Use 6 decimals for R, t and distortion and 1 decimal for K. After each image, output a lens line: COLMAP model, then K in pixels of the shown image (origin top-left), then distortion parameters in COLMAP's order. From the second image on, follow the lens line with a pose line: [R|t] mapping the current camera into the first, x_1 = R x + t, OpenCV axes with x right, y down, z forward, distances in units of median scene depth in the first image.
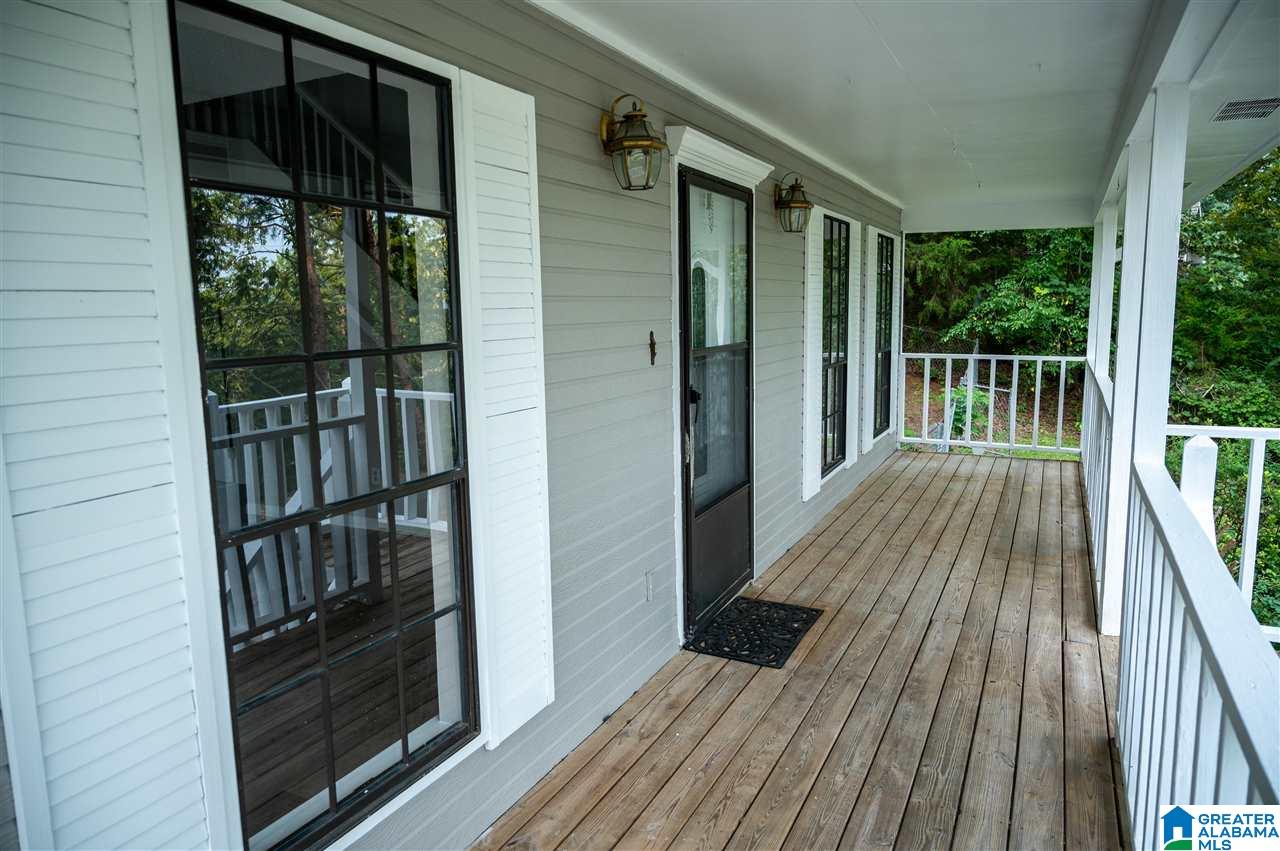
lens RADIAL K [[838.7, 0, 626.8], [0, 838.7, 423.6], [0, 0, 1]] dist [-0.005628, -0.000820]
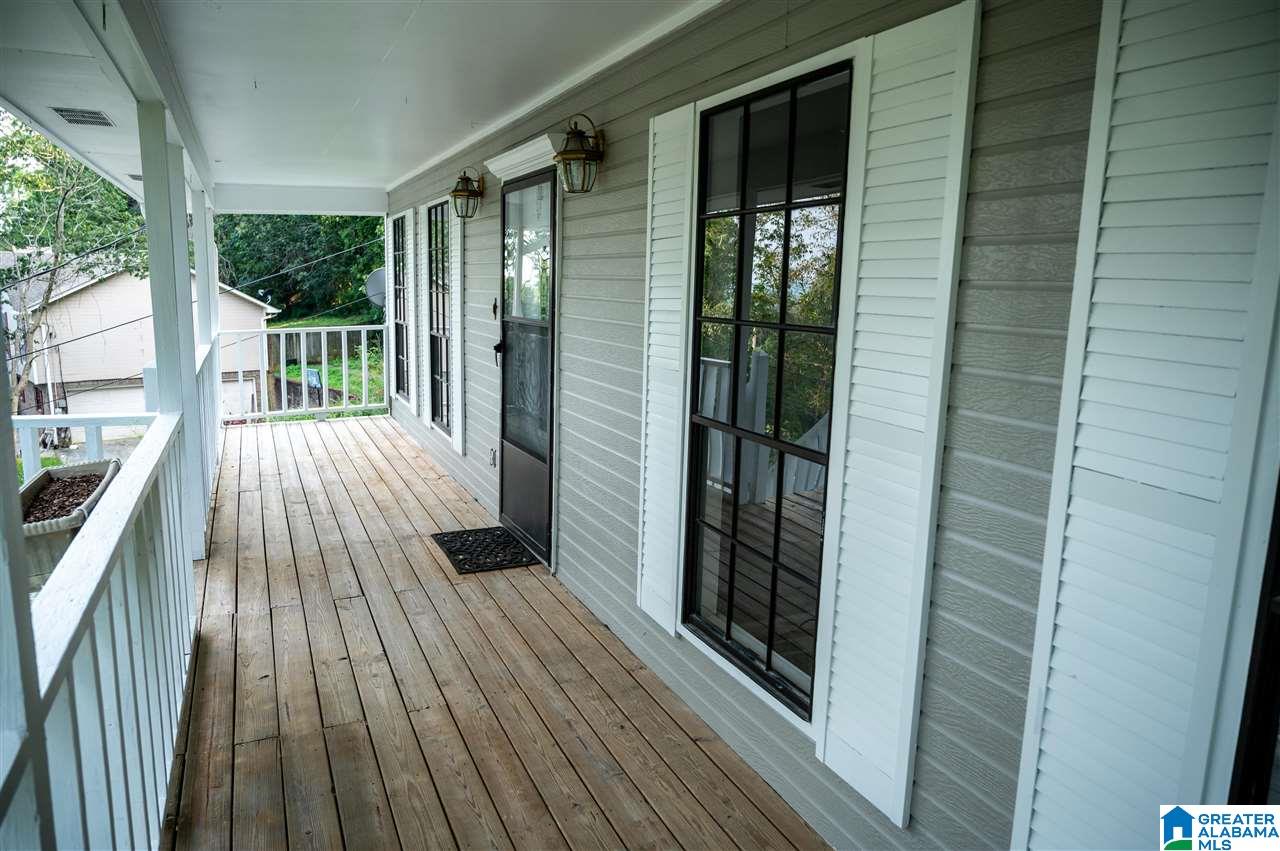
lens RADIAL K [[838.7, 0, 626.8], [0, 838.7, 423.6], [0, 0, 1]] dist [-0.005628, -0.000820]
pose [[-0.625101, 0.125905, -0.770322, 0.842557], [-0.128388, 0.956877, 0.260581, -0.244531], [0.769912, 0.261790, -0.581981, 1.632711]]
